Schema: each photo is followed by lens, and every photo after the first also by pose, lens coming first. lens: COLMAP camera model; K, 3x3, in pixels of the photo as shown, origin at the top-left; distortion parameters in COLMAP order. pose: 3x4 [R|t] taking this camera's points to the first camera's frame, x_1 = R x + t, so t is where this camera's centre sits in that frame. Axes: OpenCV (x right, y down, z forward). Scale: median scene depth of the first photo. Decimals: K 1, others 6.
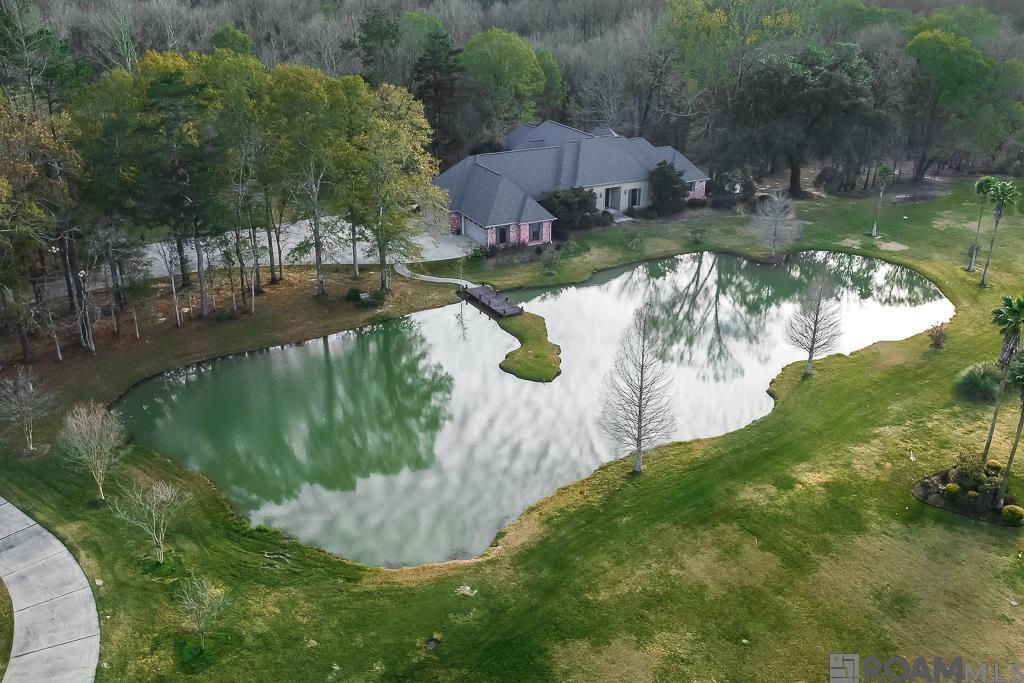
lens RADIAL K [[800.9, 0, 521.7], [0, 800.9, 343.7], [0, 0, 1]] dist [-0.001608, 0.003494]
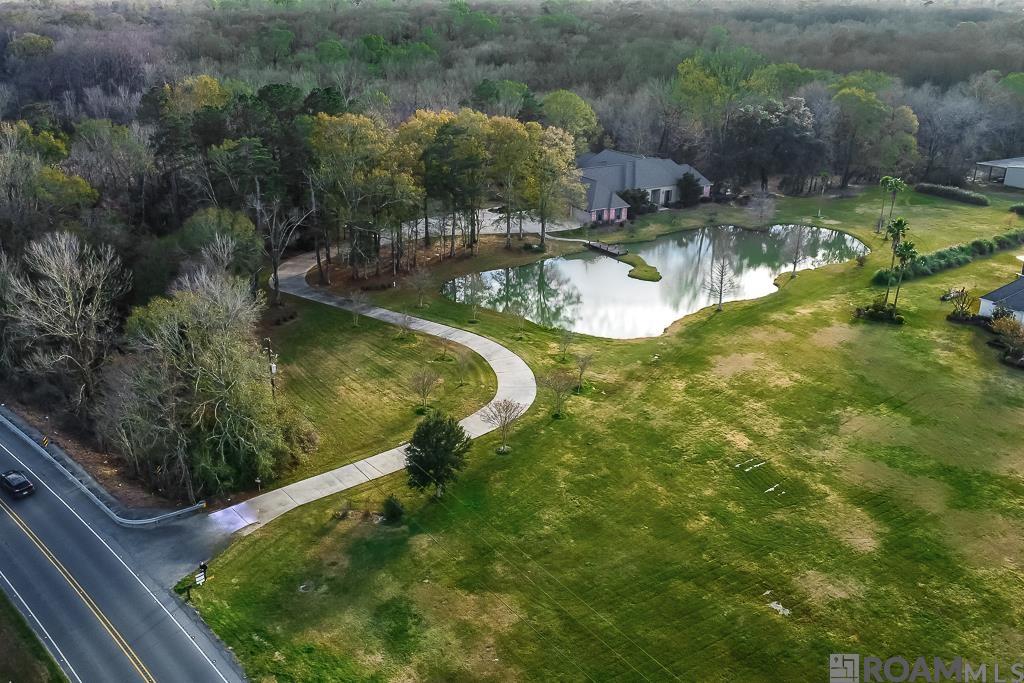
lens RADIAL K [[698.6, 0, 501.9], [0, 698.6, 337.8], [0, 0, 1]] dist [-0.006165, -0.002132]
pose [[0.999831, -0.016281, 0.008531, -0.209699], [0.016469, 0.999614, -0.022356, 0.127000], [-0.008164, 0.022492, 0.999714, -0.384167]]
